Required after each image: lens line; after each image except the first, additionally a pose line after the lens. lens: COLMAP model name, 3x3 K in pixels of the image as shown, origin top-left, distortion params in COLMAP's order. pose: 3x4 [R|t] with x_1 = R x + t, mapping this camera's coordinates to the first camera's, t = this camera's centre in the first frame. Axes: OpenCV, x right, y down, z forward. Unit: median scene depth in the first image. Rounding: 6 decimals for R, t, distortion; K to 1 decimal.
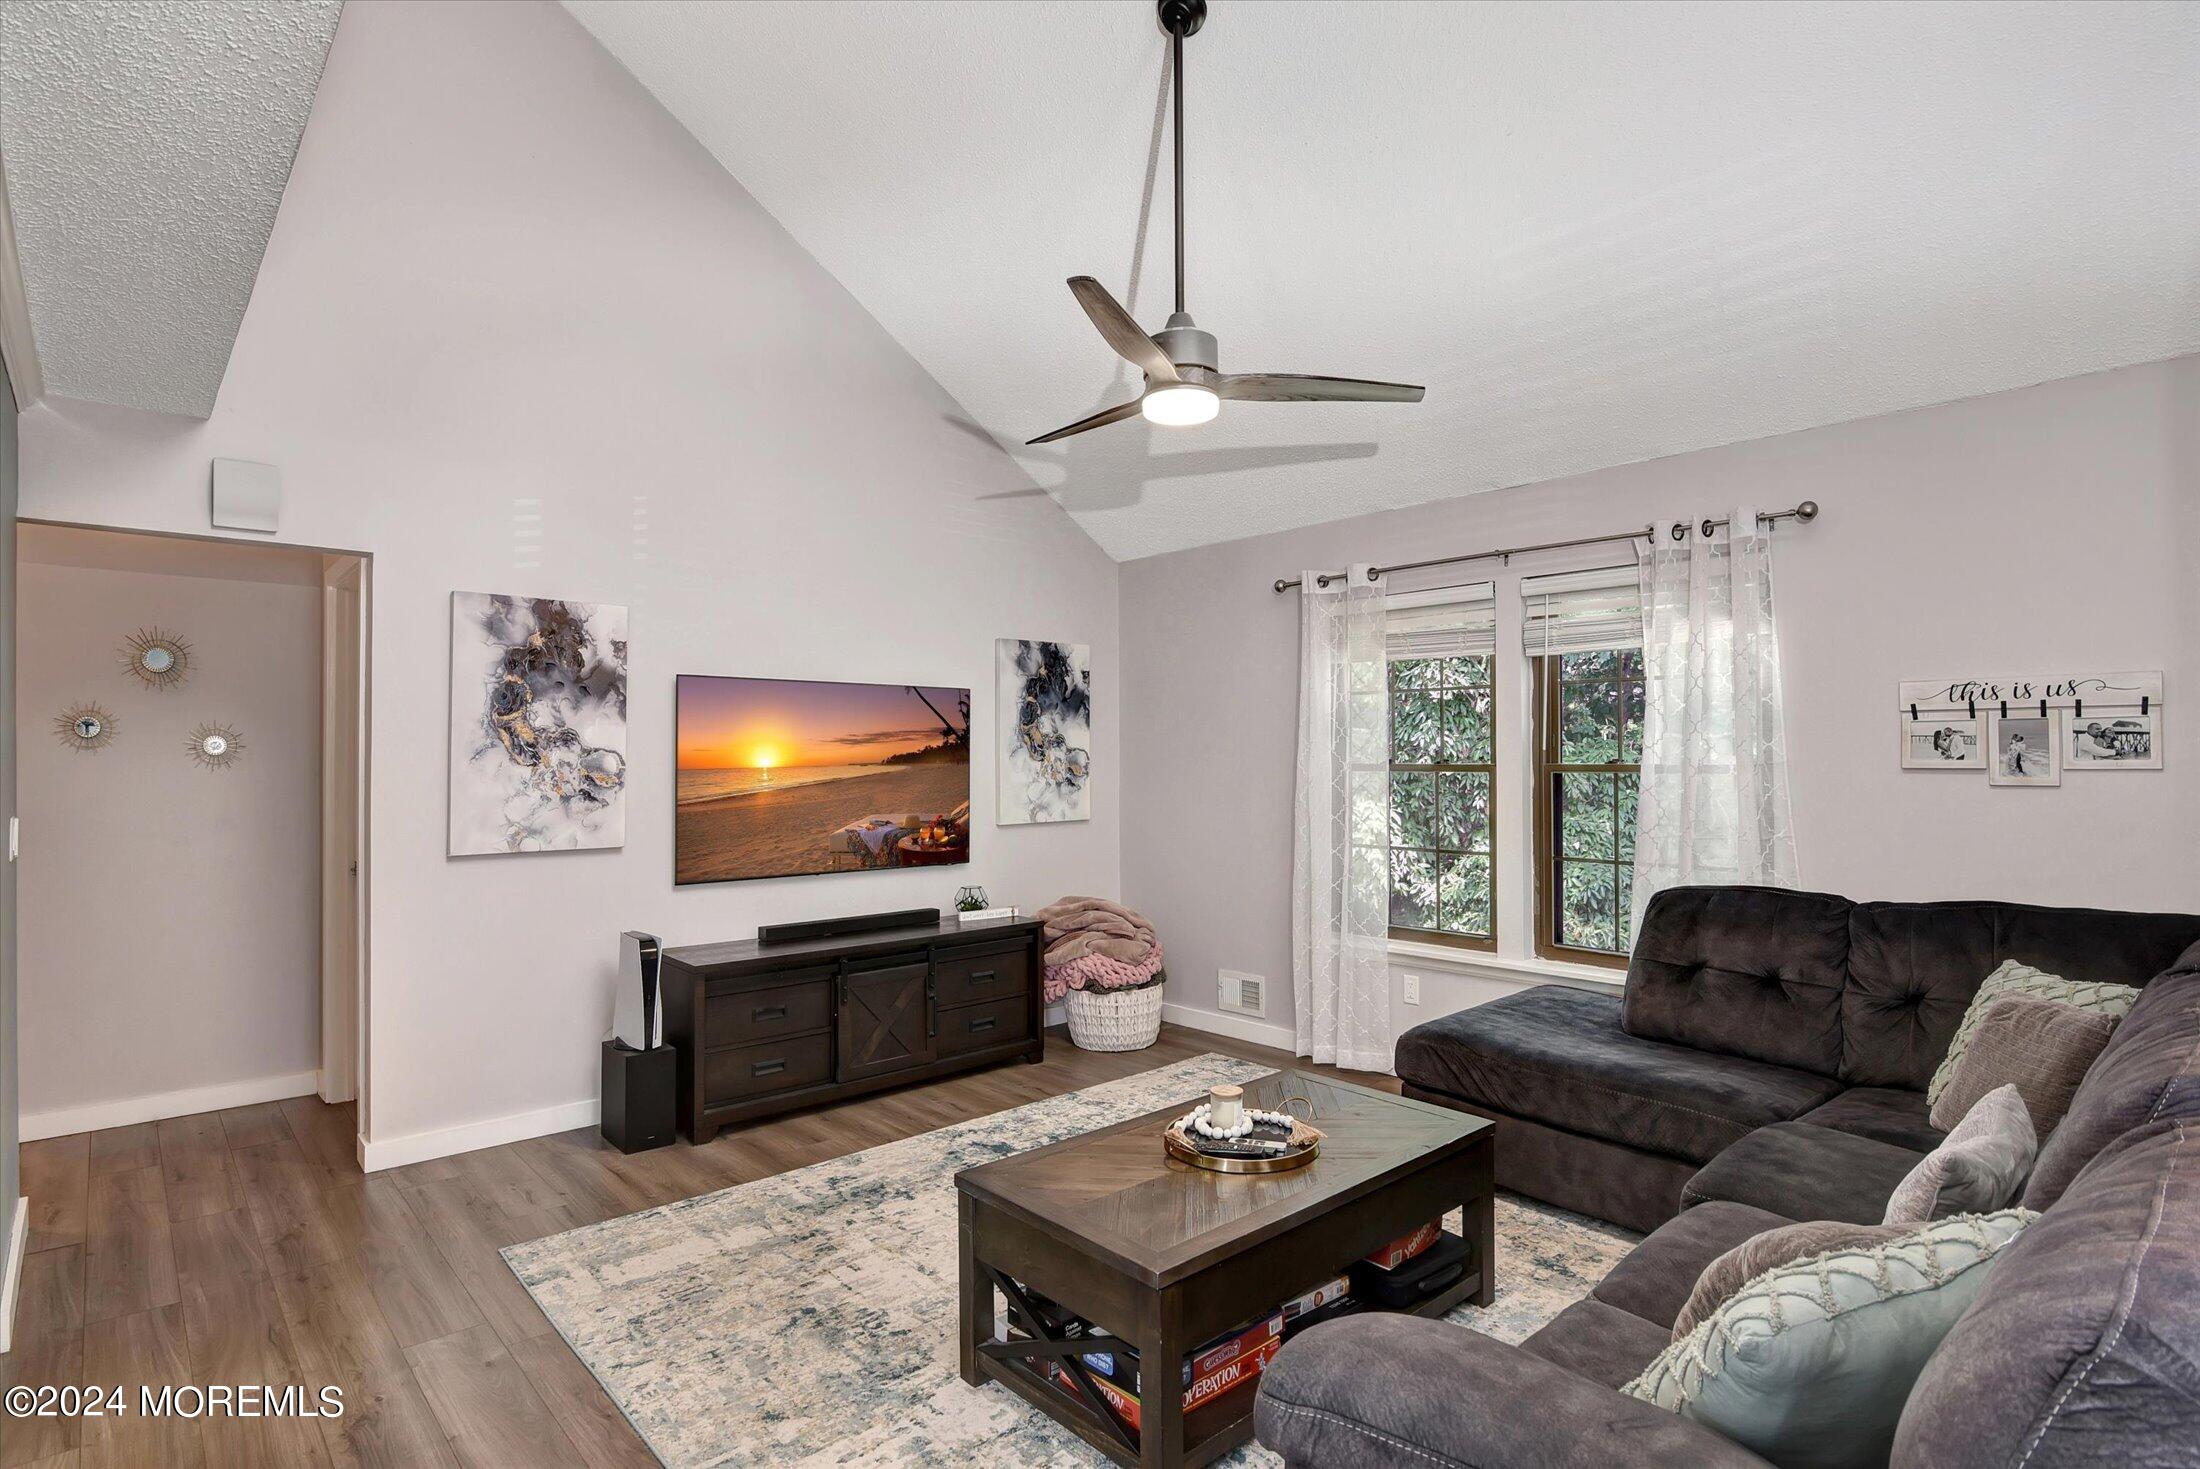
lens RADIAL K [[1174.3, 0, 1083.3], [0, 1174.3, 739.1], [0, 0, 1]] dist [-0.014370, 0.002335]
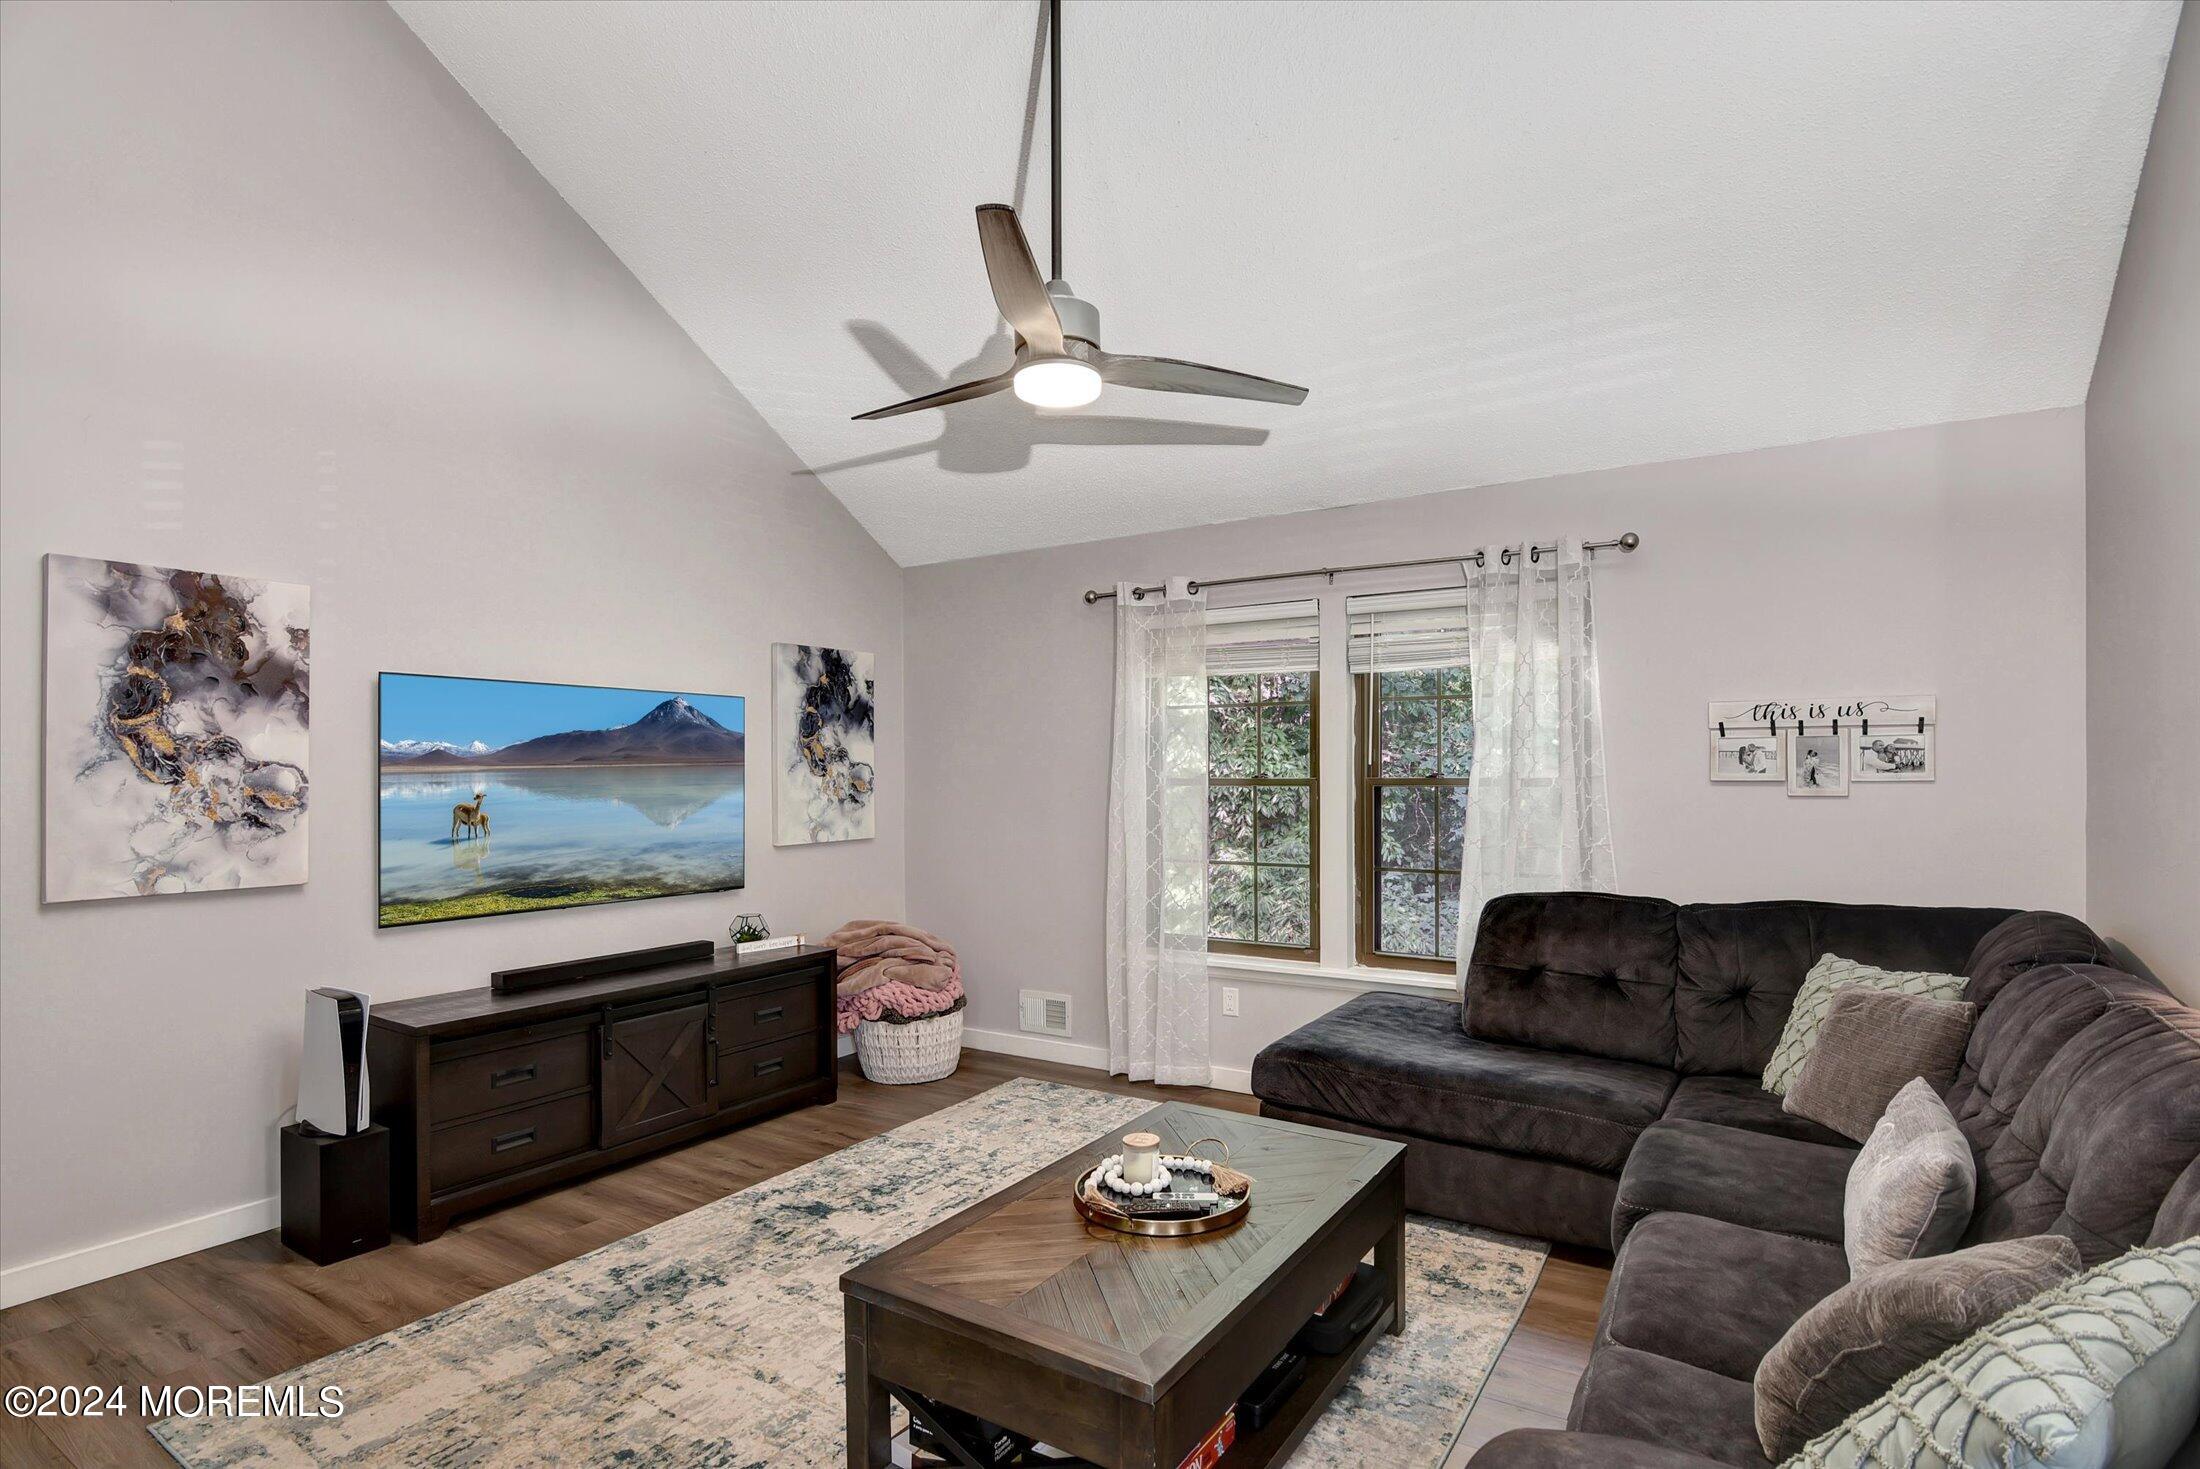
lens RADIAL K [[1081.5, 0, 1097.1], [0, 1081.5, 772.1], [0, 0, 1]] dist [-0.019628, 0.001727]
pose [[0.952768, -0.001192, 0.303696, -0.107961], [-0.003451, 0.999885, 0.014750, 0.002516], [-0.303679, -0.015101, 0.952655, 0.147473]]
